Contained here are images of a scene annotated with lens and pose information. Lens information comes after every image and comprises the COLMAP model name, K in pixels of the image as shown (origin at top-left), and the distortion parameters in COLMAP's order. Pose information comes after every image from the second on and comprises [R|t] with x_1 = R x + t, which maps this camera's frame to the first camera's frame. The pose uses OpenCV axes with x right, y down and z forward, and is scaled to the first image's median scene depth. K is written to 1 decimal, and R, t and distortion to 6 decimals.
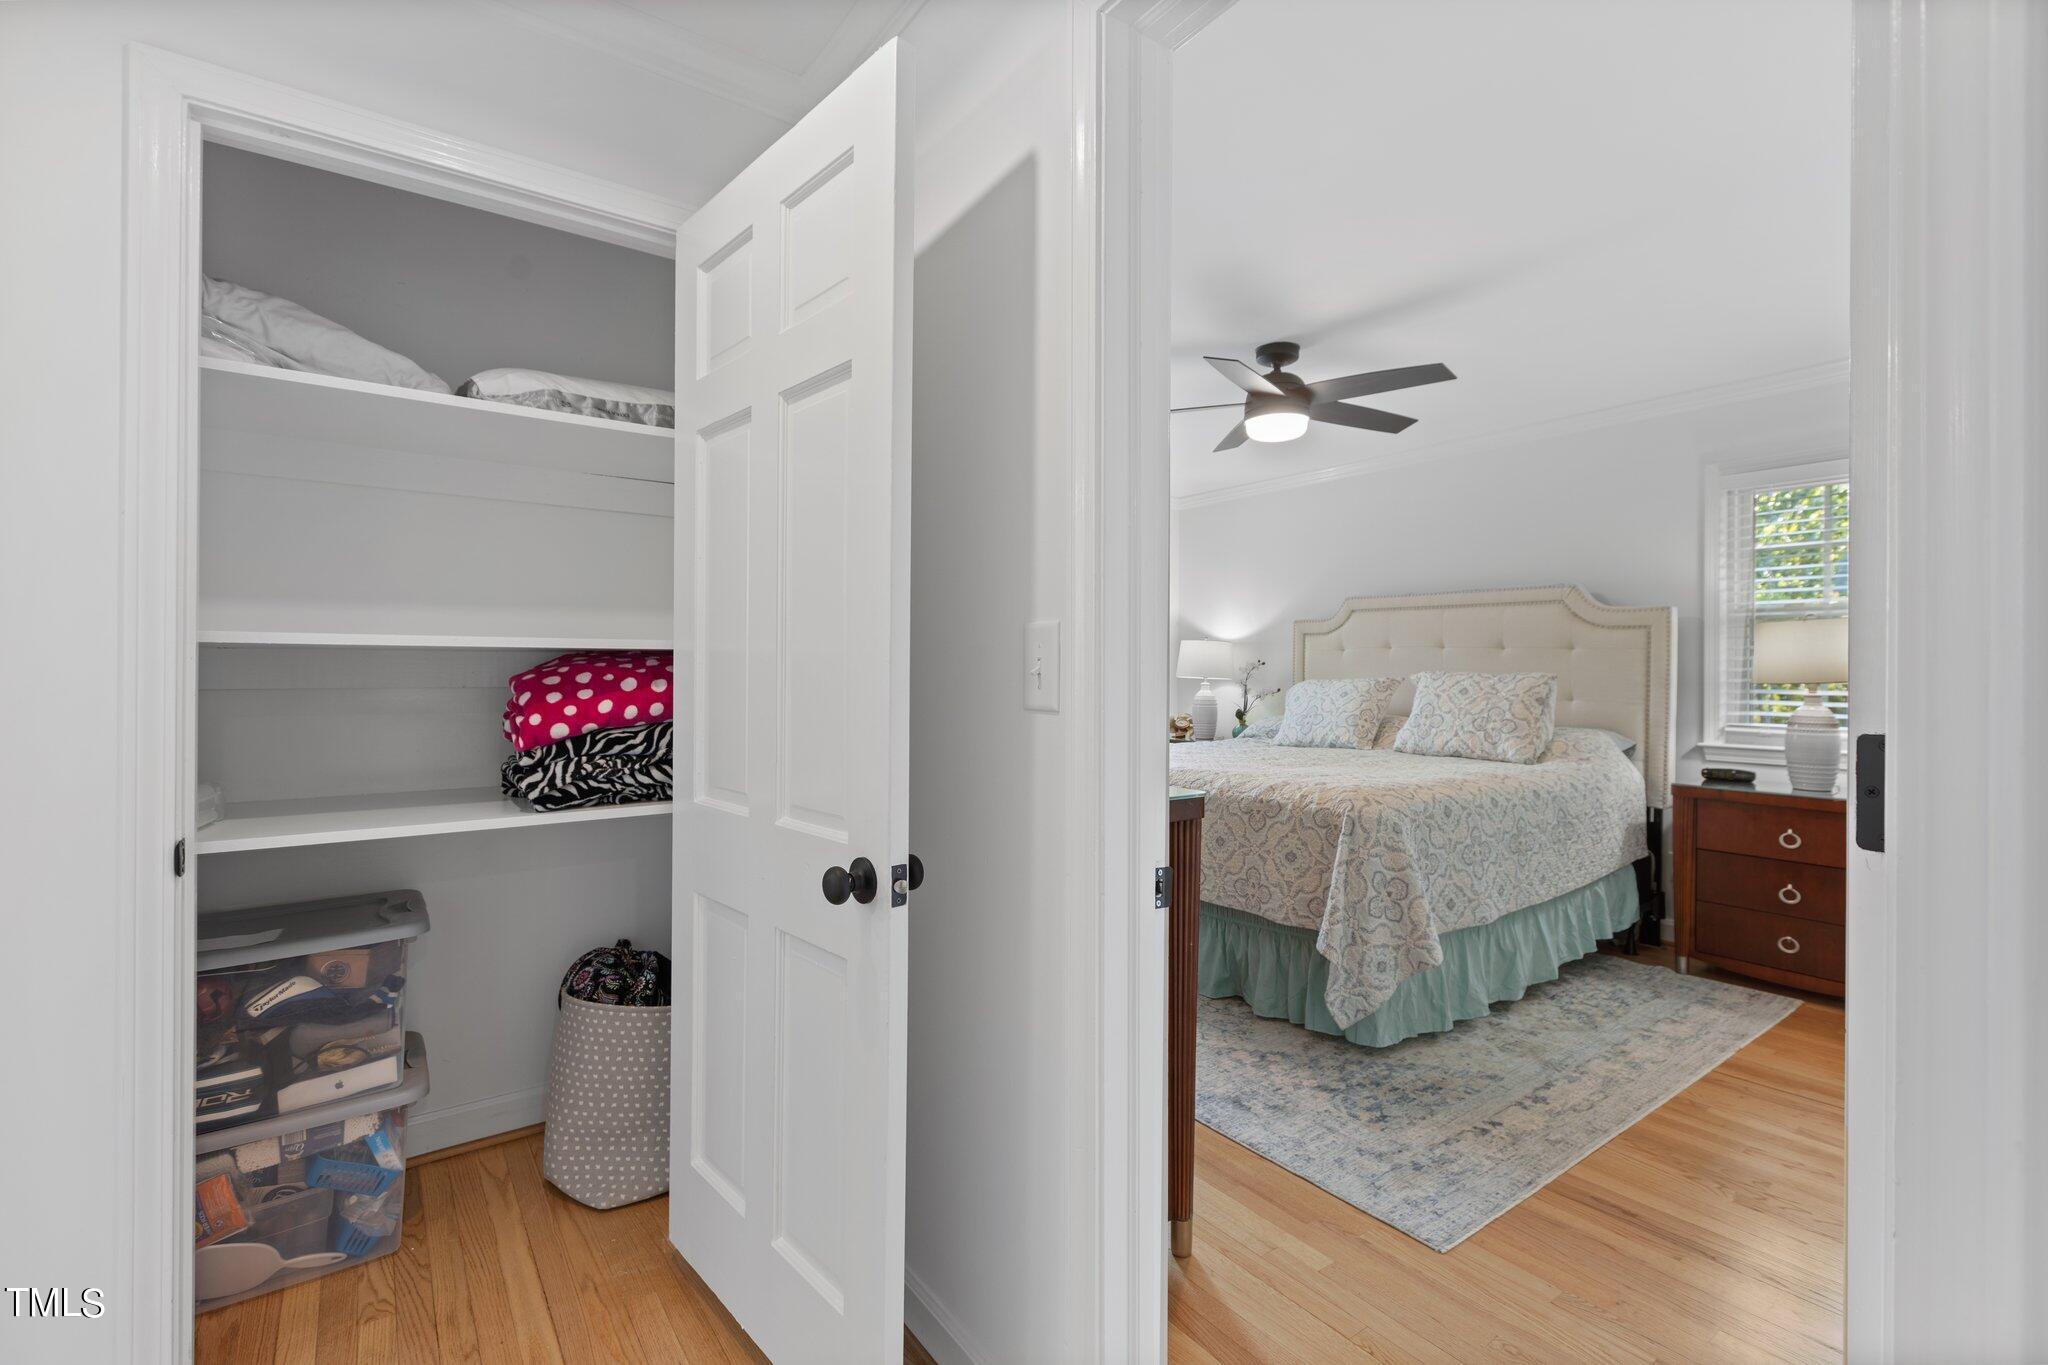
lens RADIAL K [[911.7, 0, 1022.4], [0, 911.7, 692.8], [0, 0, 1]] dist [-0.001478, -0.000637]
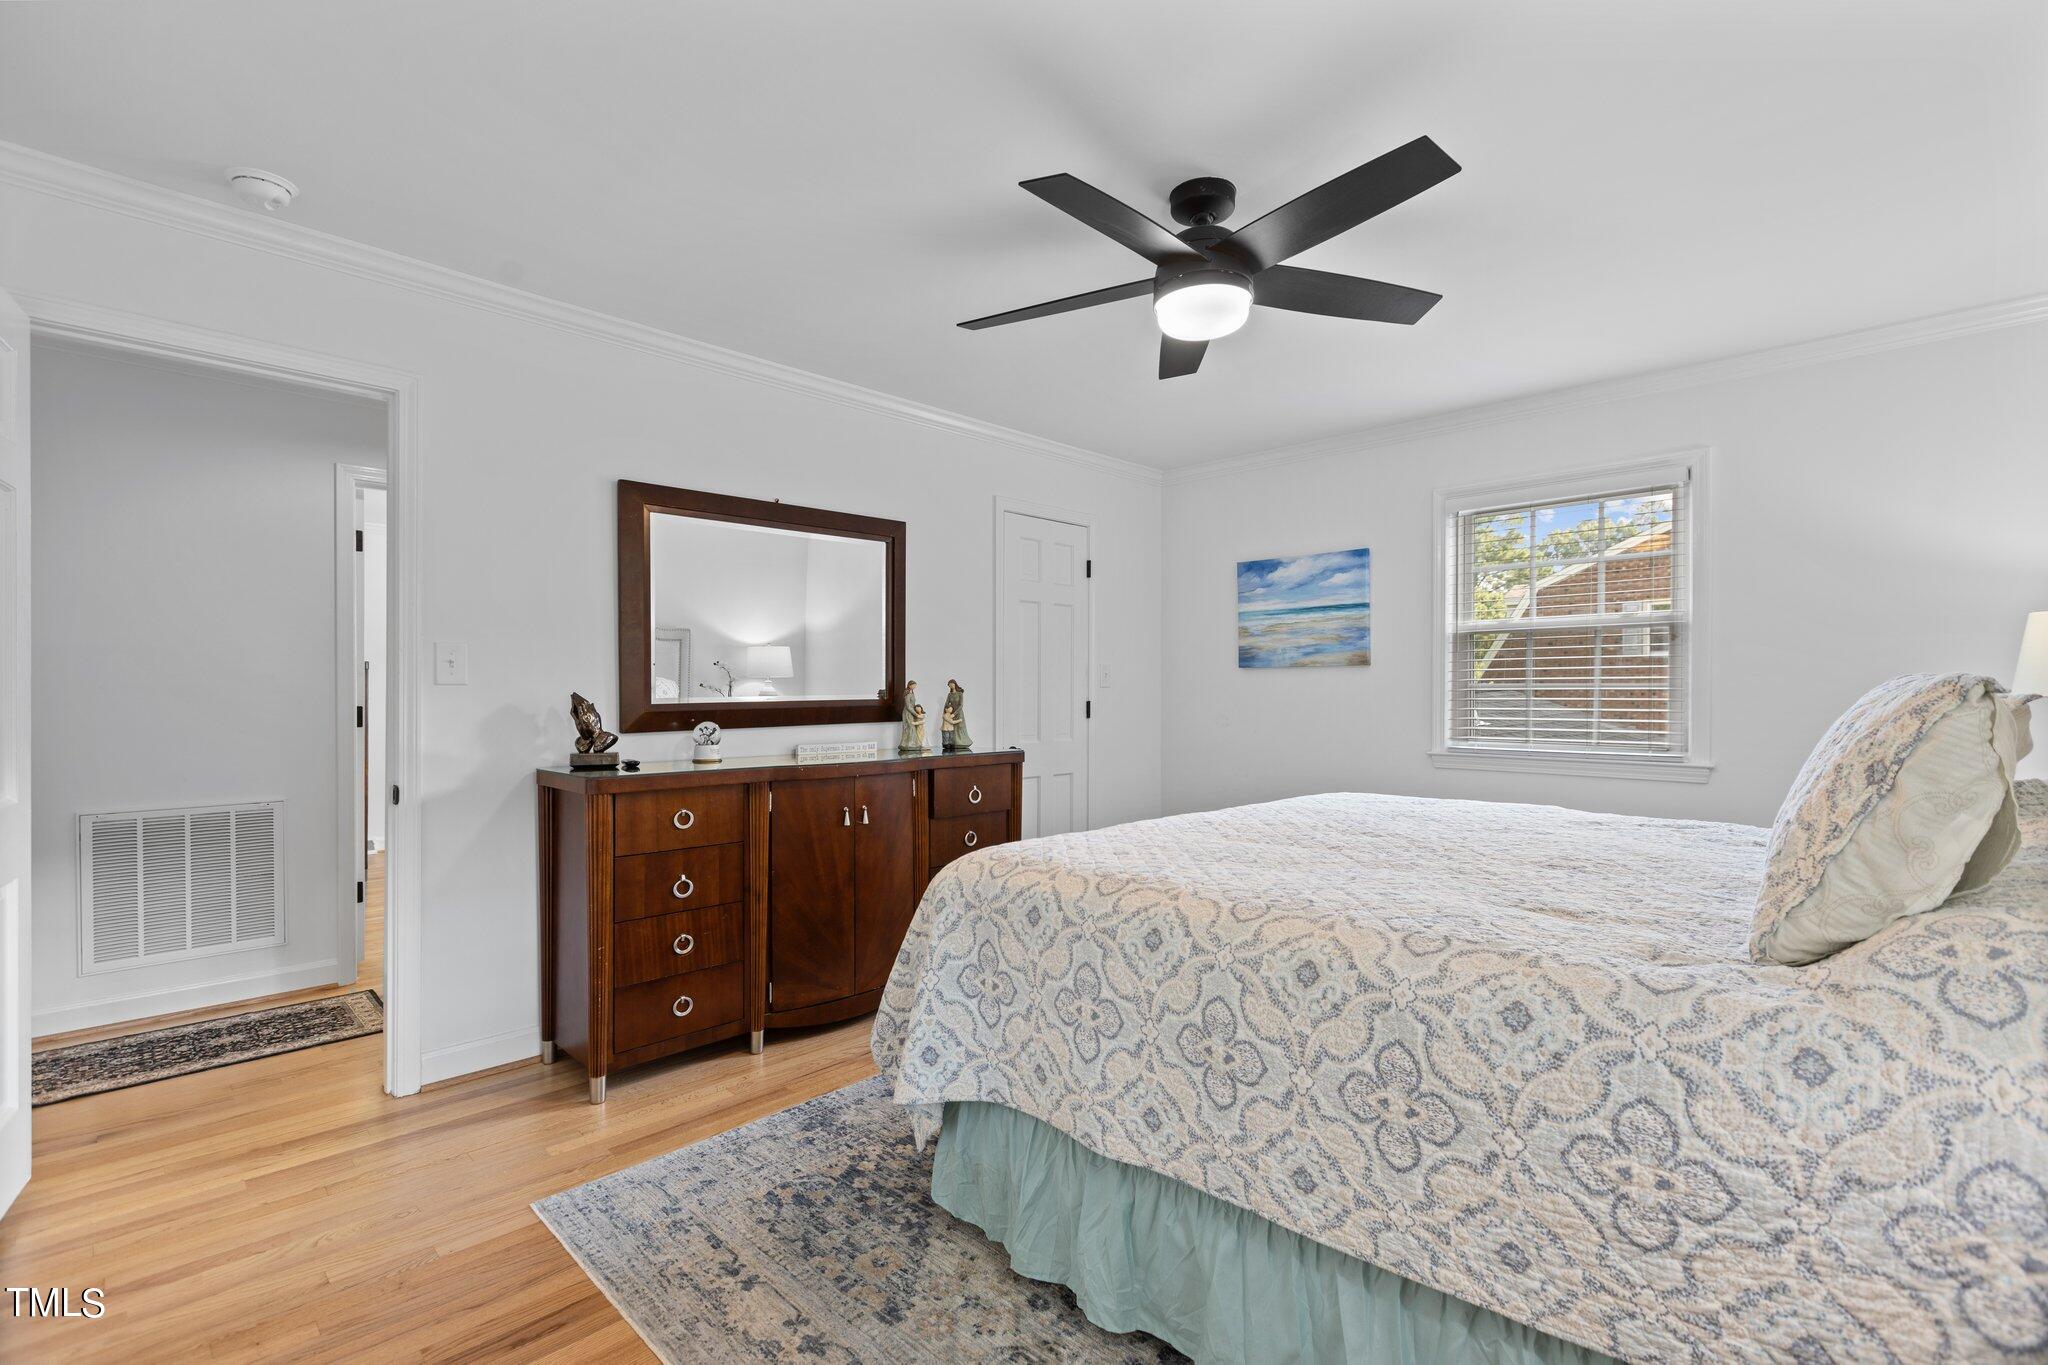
lens RADIAL K [[911.7, 0, 1022.4], [0, 911.7, 692.8], [0, 0, 1]] dist [-0.001478, -0.000637]
pose [[0.168838, -0.000137, -0.985644, 1.194527], [-0.008885, 0.999959, -0.001661, -0.019282], [0.985604, 0.009038, 0.168829, 0.998485]]
